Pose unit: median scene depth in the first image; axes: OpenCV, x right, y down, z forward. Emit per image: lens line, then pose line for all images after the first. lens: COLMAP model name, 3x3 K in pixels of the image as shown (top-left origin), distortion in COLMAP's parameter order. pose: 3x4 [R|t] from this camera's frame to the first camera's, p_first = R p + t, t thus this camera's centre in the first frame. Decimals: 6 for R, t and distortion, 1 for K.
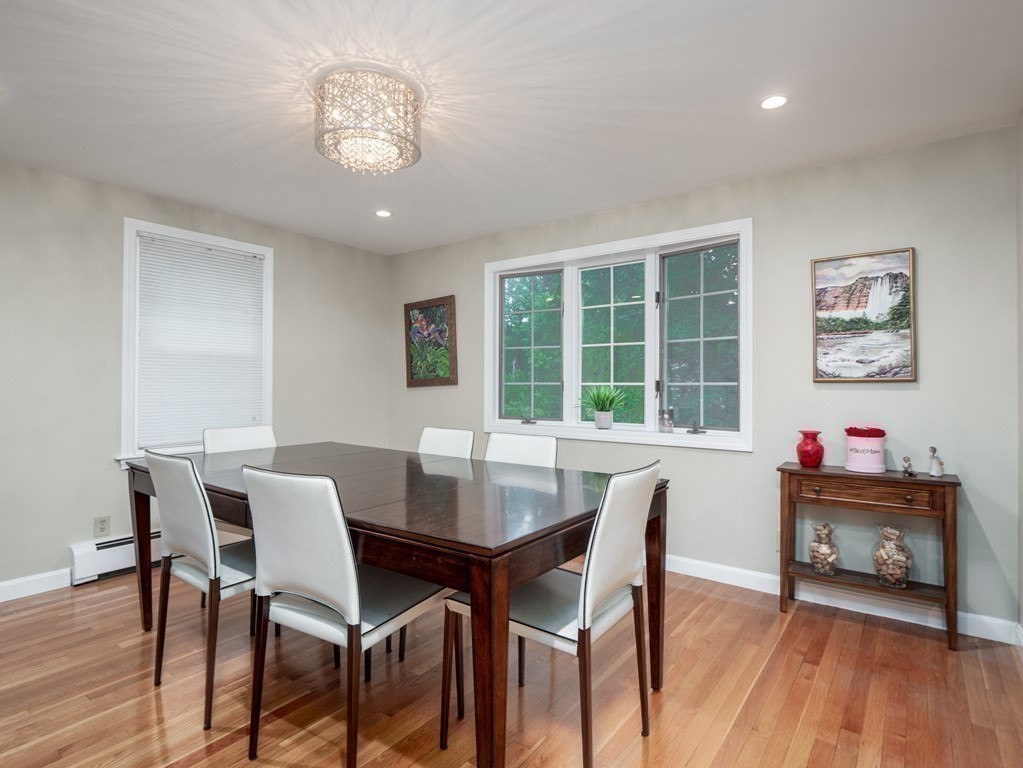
lens RADIAL K [[532.6, 0, 510.3], [0, 532.6, 379.7], [0, 0, 1]] dist [-0.000604, -0.001538]
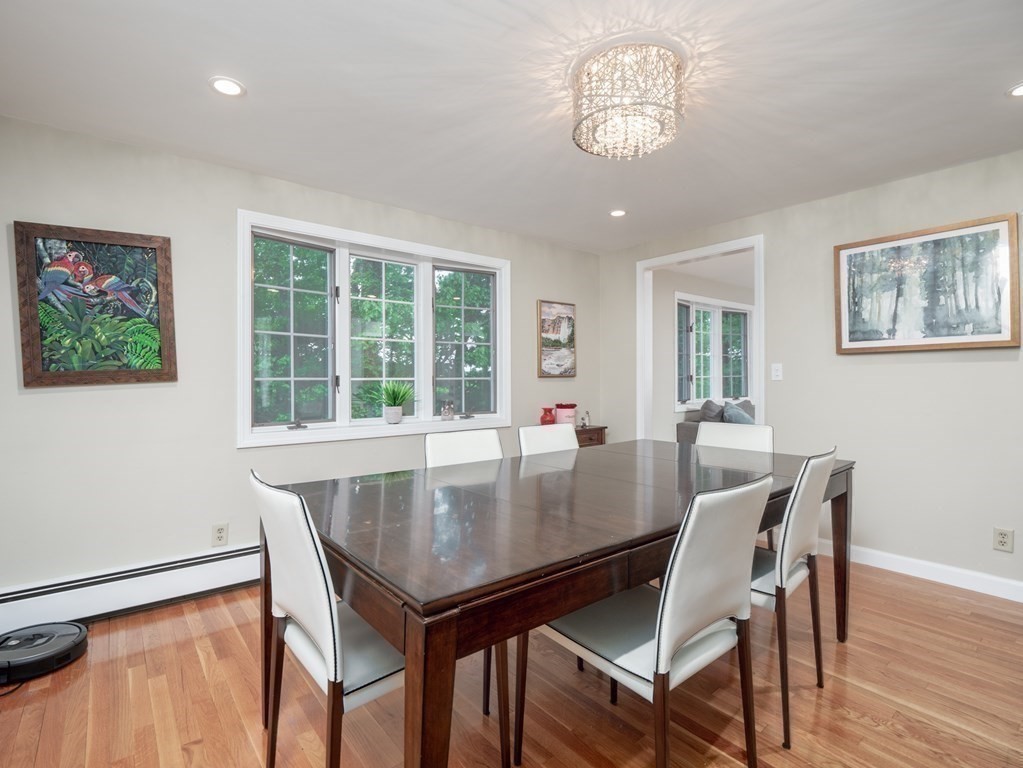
lens RADIAL K [[507.2, 0, 512.6], [0, 507.2, 379.2], [0, 0, 1]] dist [-0.008974, -0.004032]
pose [[0.231493, -0.003108, 0.972832, -0.784324], [-0.004408, 0.999981, 0.004243, 0.003829], [-0.972827, -0.005270, 0.231475, 0.625692]]
